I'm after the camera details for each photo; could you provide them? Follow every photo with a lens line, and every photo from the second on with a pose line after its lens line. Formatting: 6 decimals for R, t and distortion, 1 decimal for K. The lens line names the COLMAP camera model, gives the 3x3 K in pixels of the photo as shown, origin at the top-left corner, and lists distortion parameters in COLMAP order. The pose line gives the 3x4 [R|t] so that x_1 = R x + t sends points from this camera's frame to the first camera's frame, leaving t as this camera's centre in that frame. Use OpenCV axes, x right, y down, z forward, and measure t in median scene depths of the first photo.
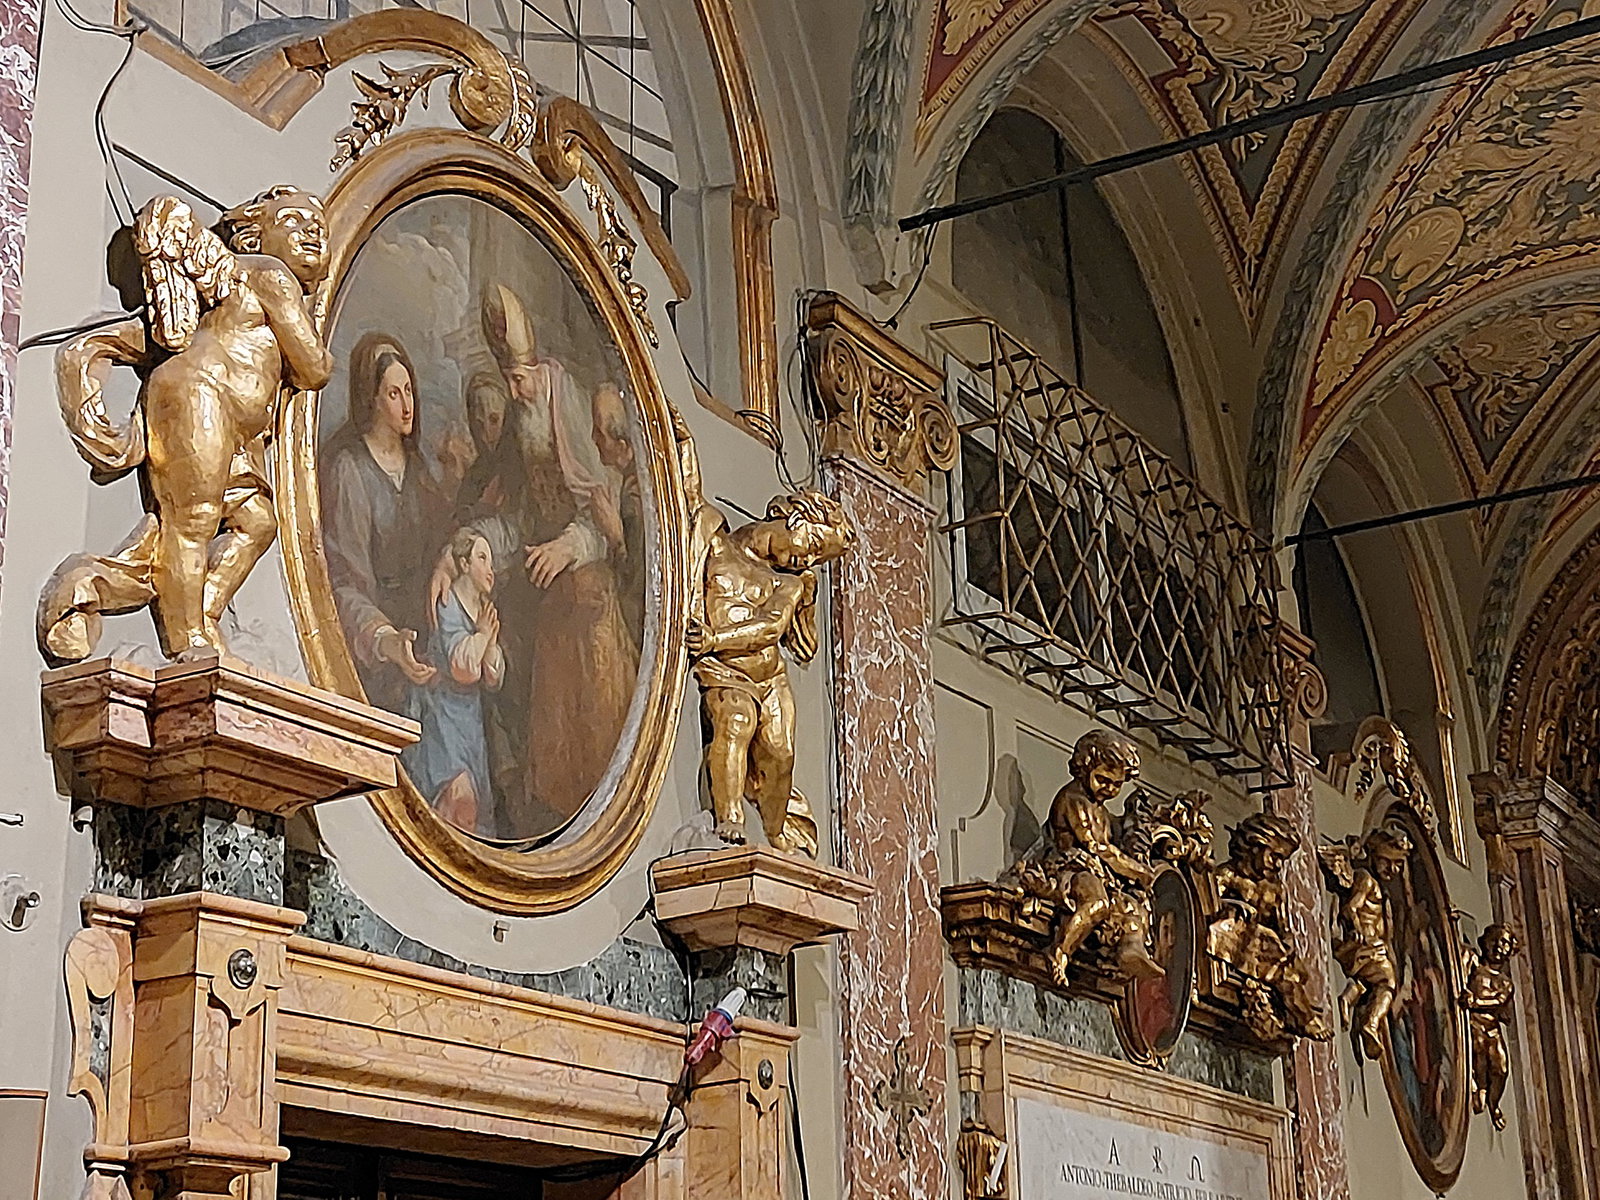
lens RADIAL K [[2636.8, 0, 985.6], [0, 2636.8, 595.0], [0, 0, 1]] dist [0.334554, -1.739556]
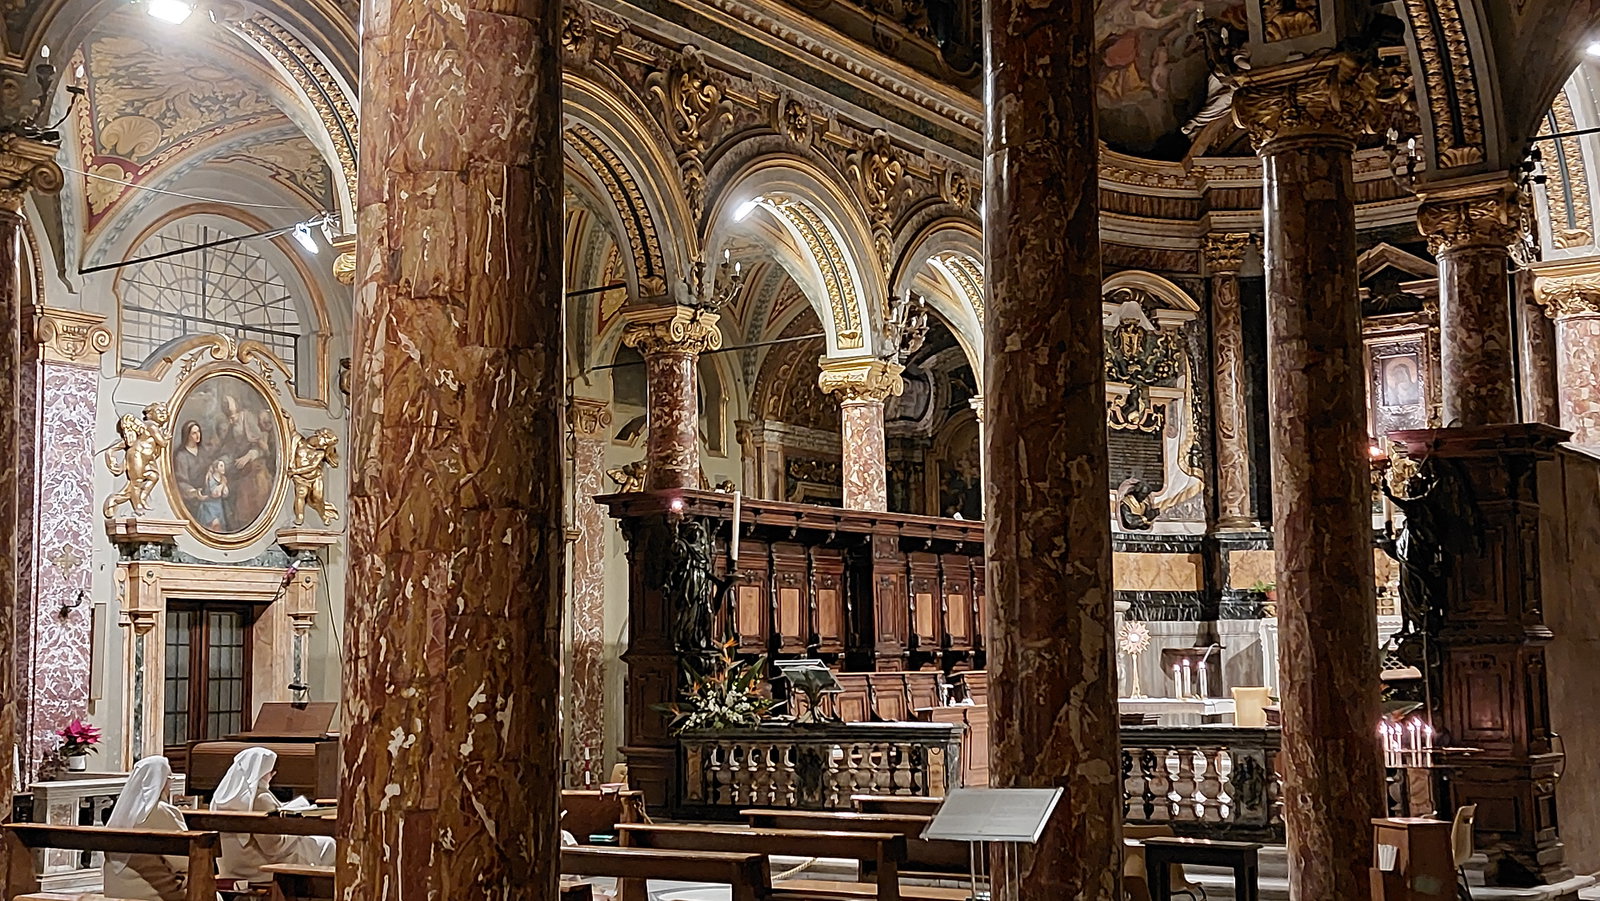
lens RADIAL K [[1933.6, 0, 834.6], [0, 1933.6, 446.3], [0, 0, 1]] dist [0.214847, -0.674007]
pose [[0.991278, 0.010390, -0.131379, 1.060041], [0.016859, 0.978700, 0.204603, -0.594274], [0.130706, -0.205033, 0.969988, -1.694969]]
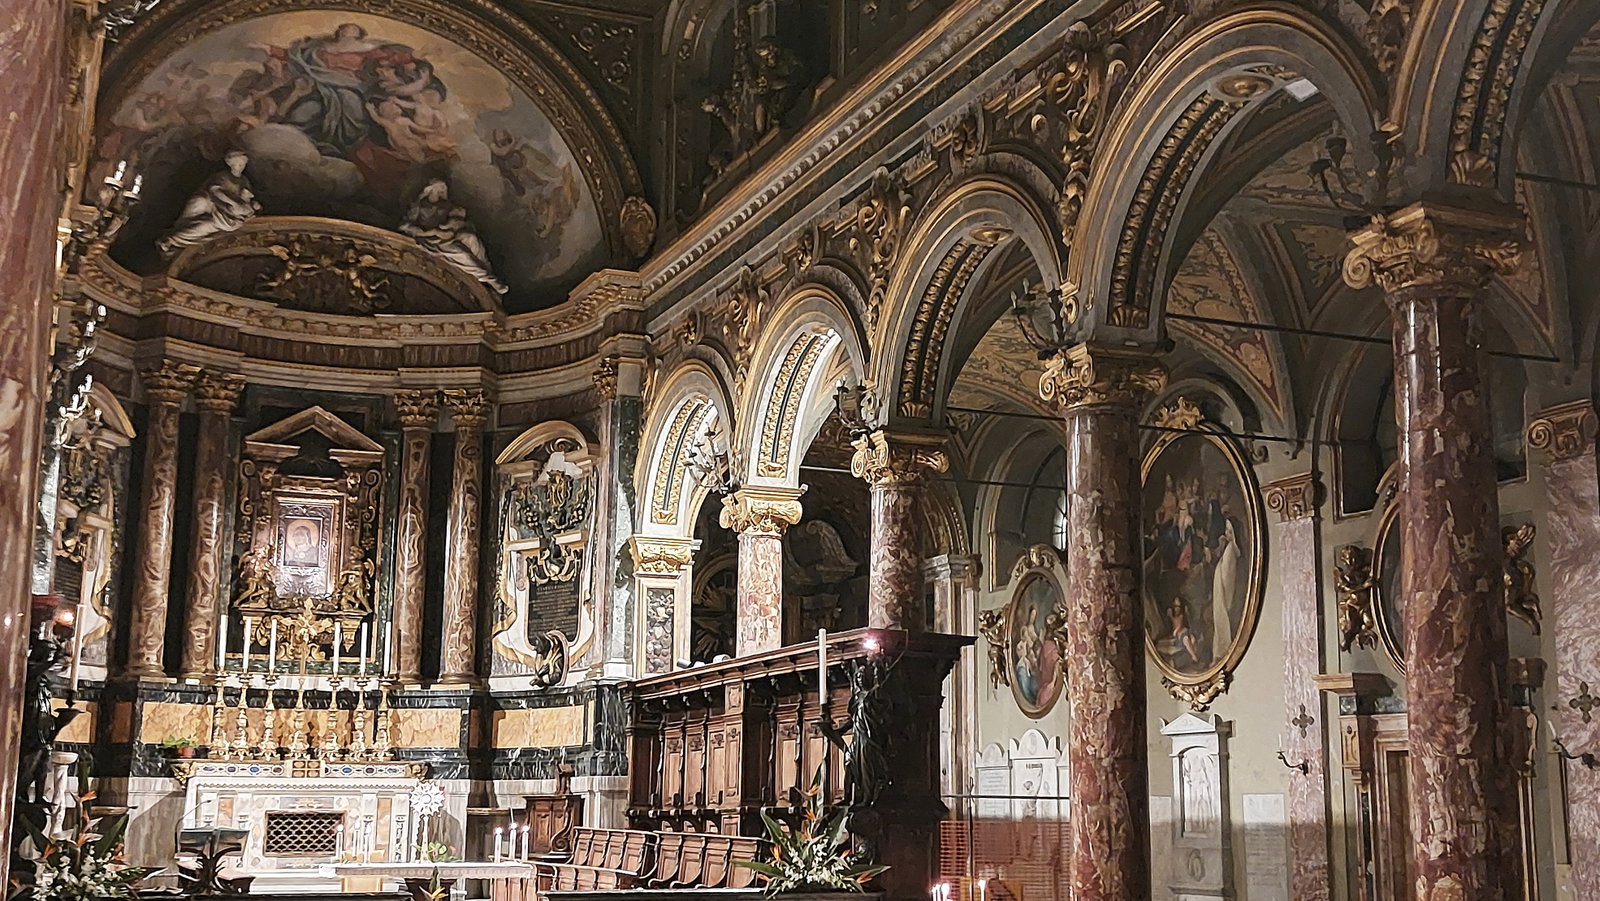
lens RADIAL K [[1933.6, 0, 834.6], [0, 1933.6, 446.3], [0, 0, 1]] dist [0.214847, -0.674007]
pose [[0.661062, 0.183705, 0.727495, -0.462029], [-0.265247, 0.964178, -0.002446, -0.376406], [-0.701884, -0.191349, 0.686108, -1.182426]]
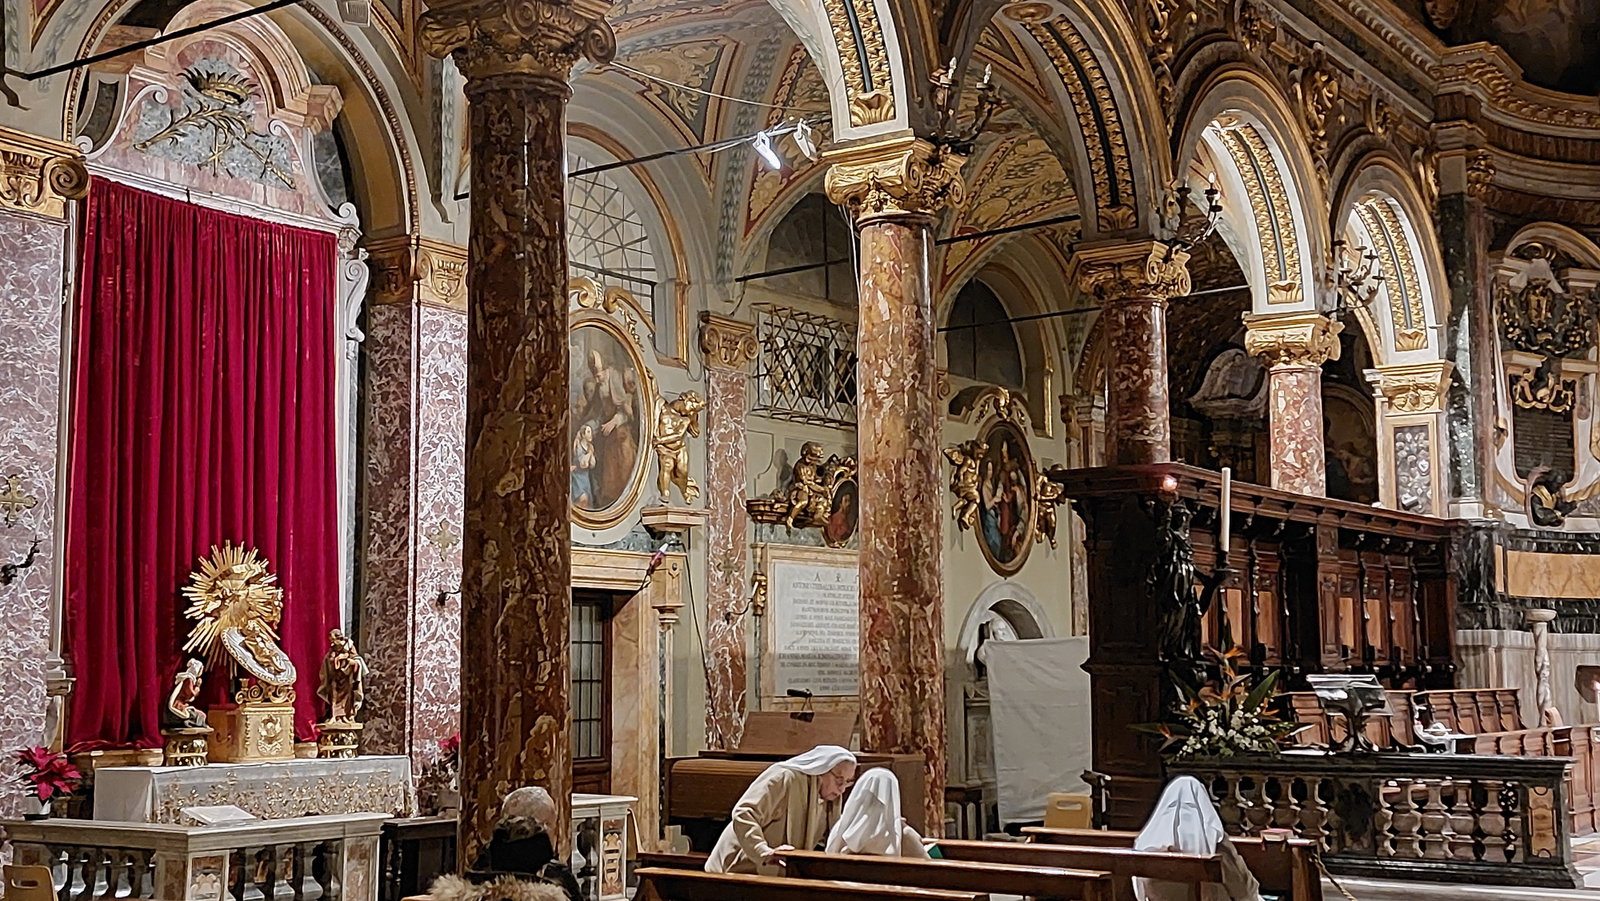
lens RADIAL K [[1989.2, 0, 765.9], [0, 1989.2, 470.9], [0, 0, 1]] dist [0.191072, -0.718969]
pose [[0.984402, 0.022921, -0.174433, 0.466846], [0.015314, 0.976550, 0.214747, -0.481748], [0.175265, -0.214068, 0.960967, -1.408936]]
